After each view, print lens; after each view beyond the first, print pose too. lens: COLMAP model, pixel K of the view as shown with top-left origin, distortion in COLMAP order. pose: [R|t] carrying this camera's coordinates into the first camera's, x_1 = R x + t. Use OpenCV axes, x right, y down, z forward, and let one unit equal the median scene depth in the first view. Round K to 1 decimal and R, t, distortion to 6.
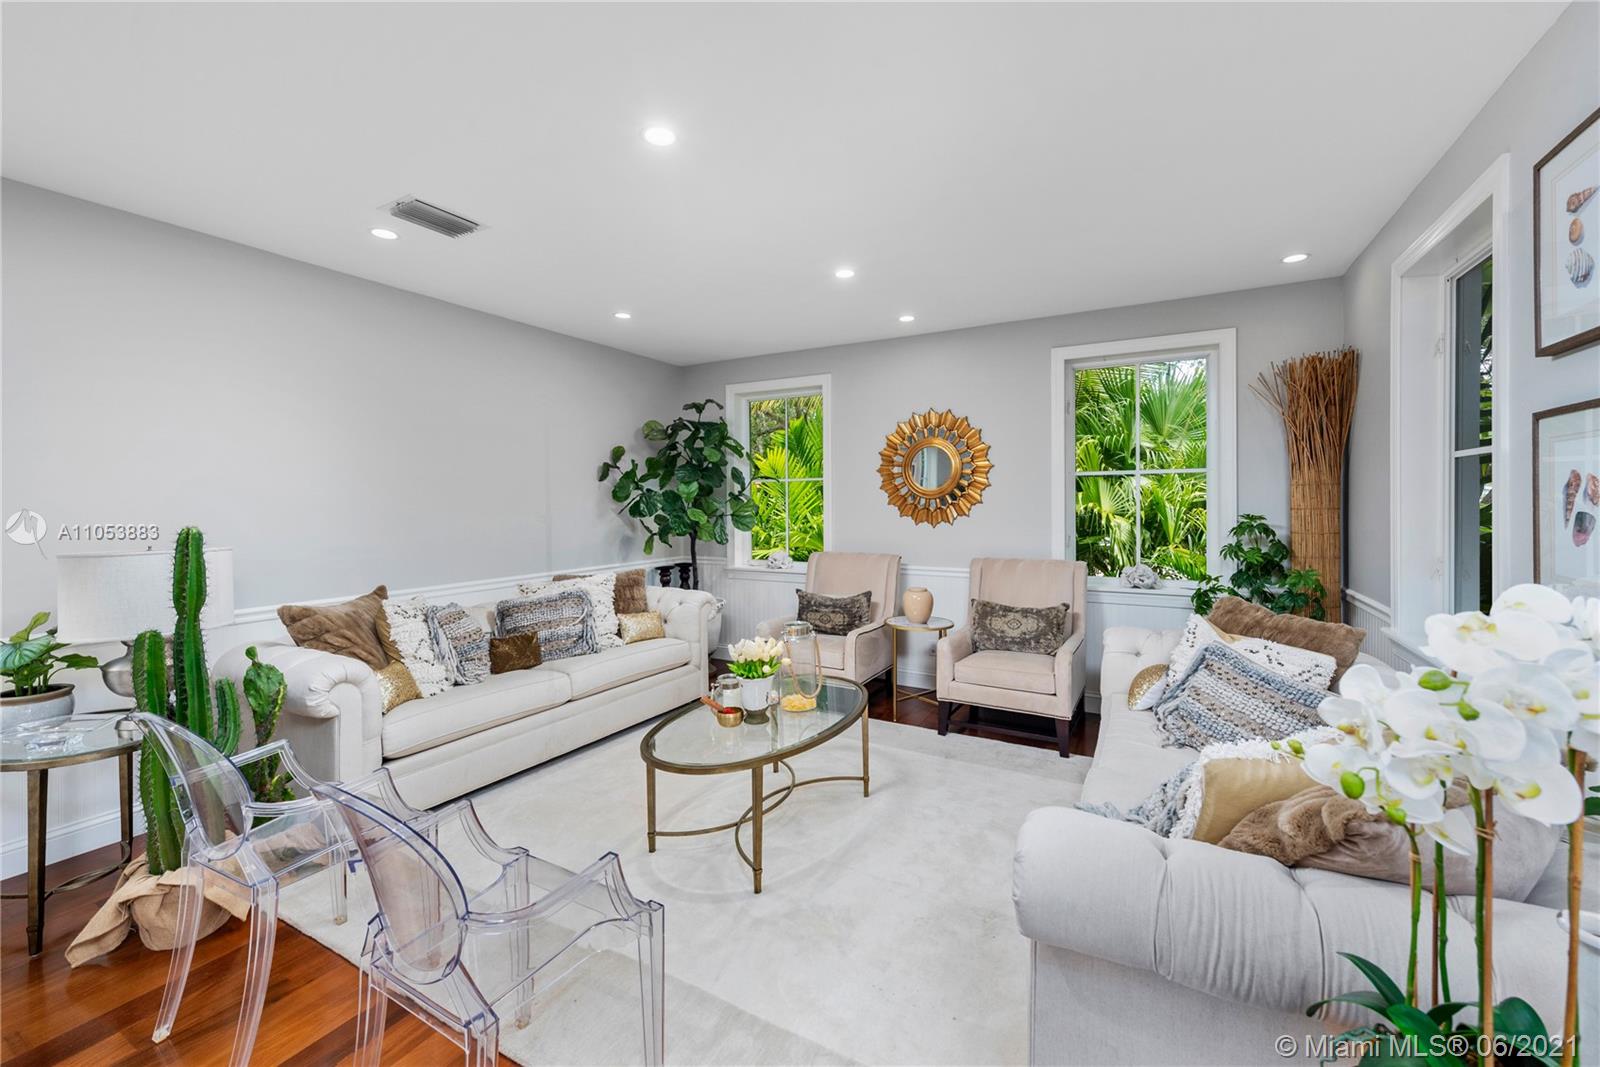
lens RADIAL K [[645.5, 0, 796.0], [0, 645.5, 505.6], [0, 0, 1]] dist [0.010330, -0.000373]
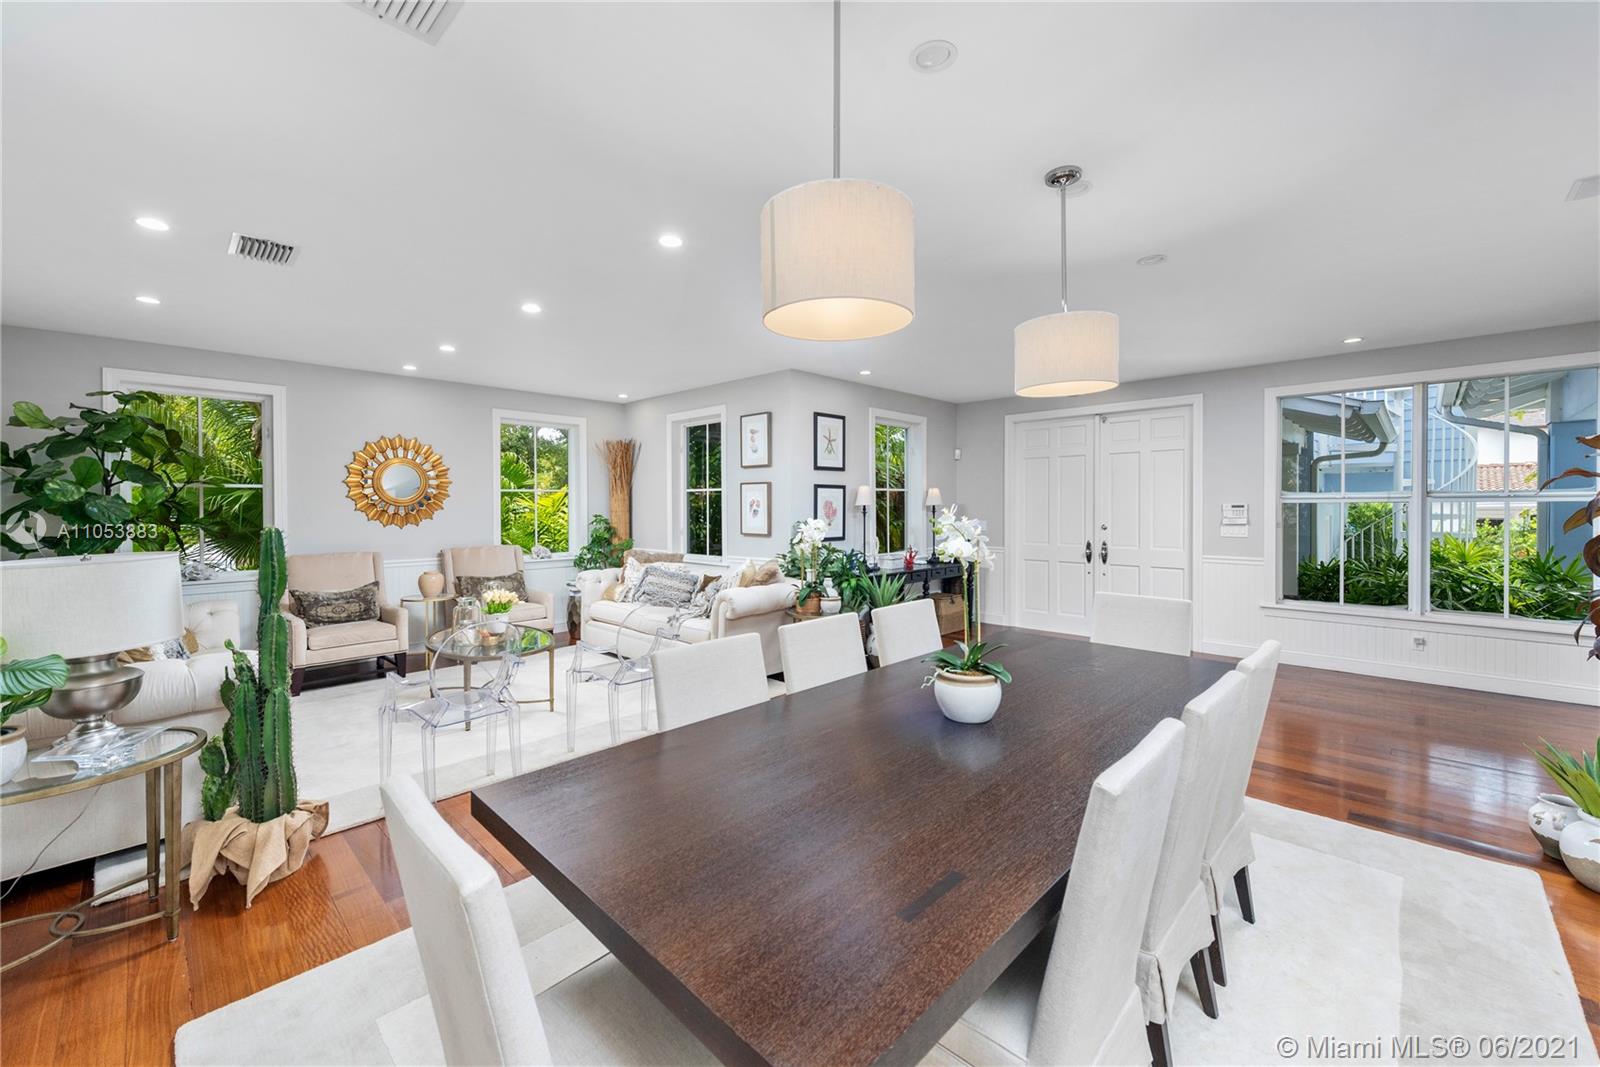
lens RADIAL K [[639.6, 0, 807.8], [0, 639.6, 511.8], [0, 0, 1]] dist [0.011350, -0.005655]
pose [[0.249040, -0.004940, 0.968481, -0.868328], [0.009137, 0.999954, 0.002751, 0.005119], [-0.968450, 0.008164, 0.249074, -0.098486]]
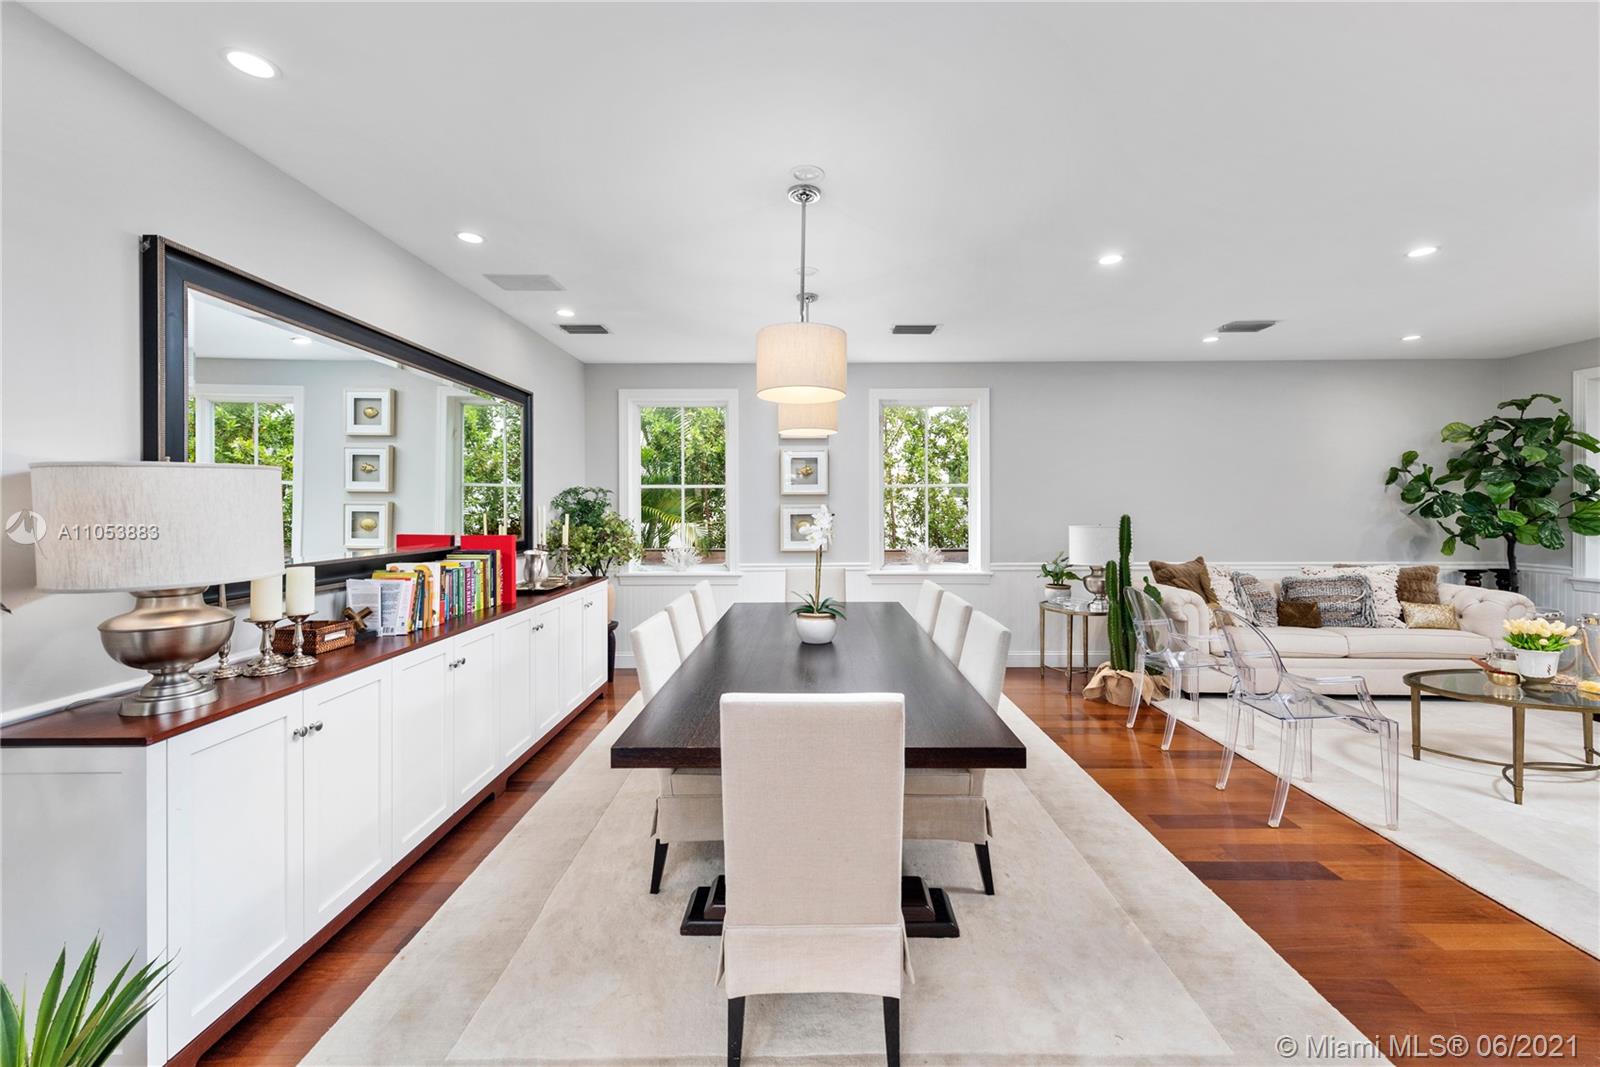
lens RADIAL K [[639.6, 0, 807.8], [0, 639.6, 511.8], [0, 0, 1]] dist [0.011350, -0.005655]
pose [[0.496286, 0.009642, -0.868105, 0.182305], [-0.006045, 0.999952, 0.007650, 0.006804], [0.868138, 0.001451, 0.496321, -0.457939]]
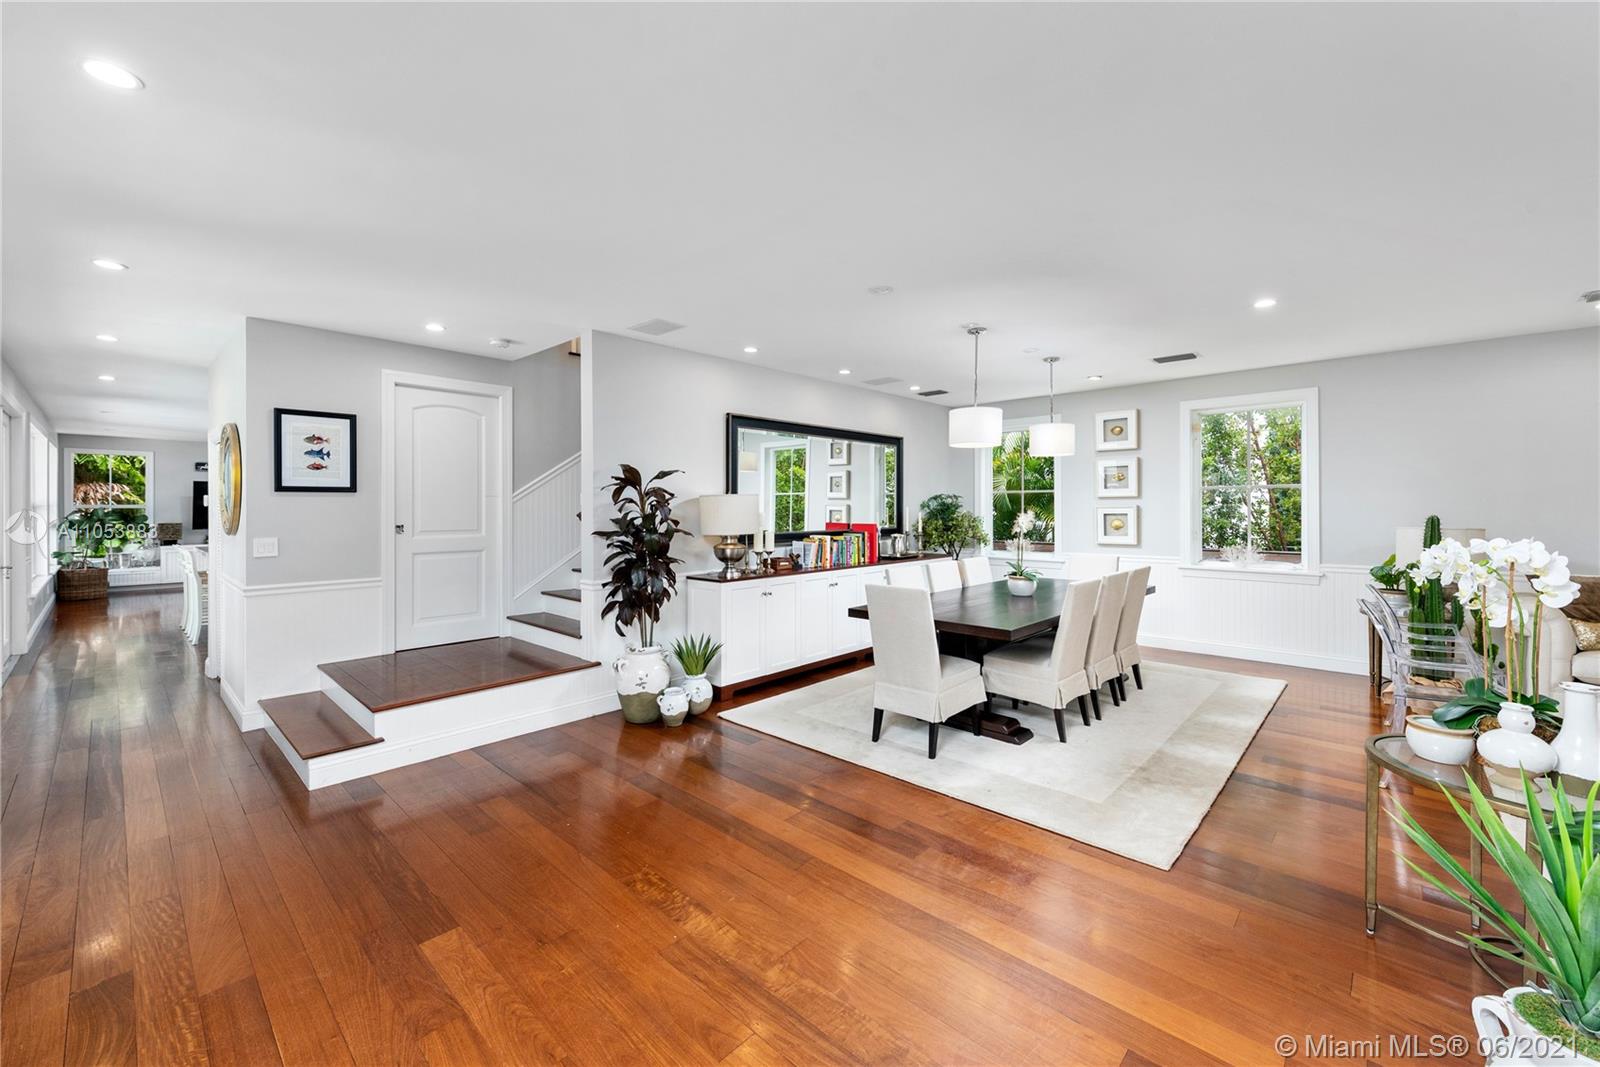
lens RADIAL K [[645.5, 0, 796.0], [0, 645.5, 505.6], [0, 0, 1]] dist [0.010330, -0.000373]
pose [[-0.234340, 0.002976, -0.972150, 0.698230], [-0.002057, 0.999992, 0.003557, -0.000638], [0.972152, 0.002834, -0.234332, -0.236233]]
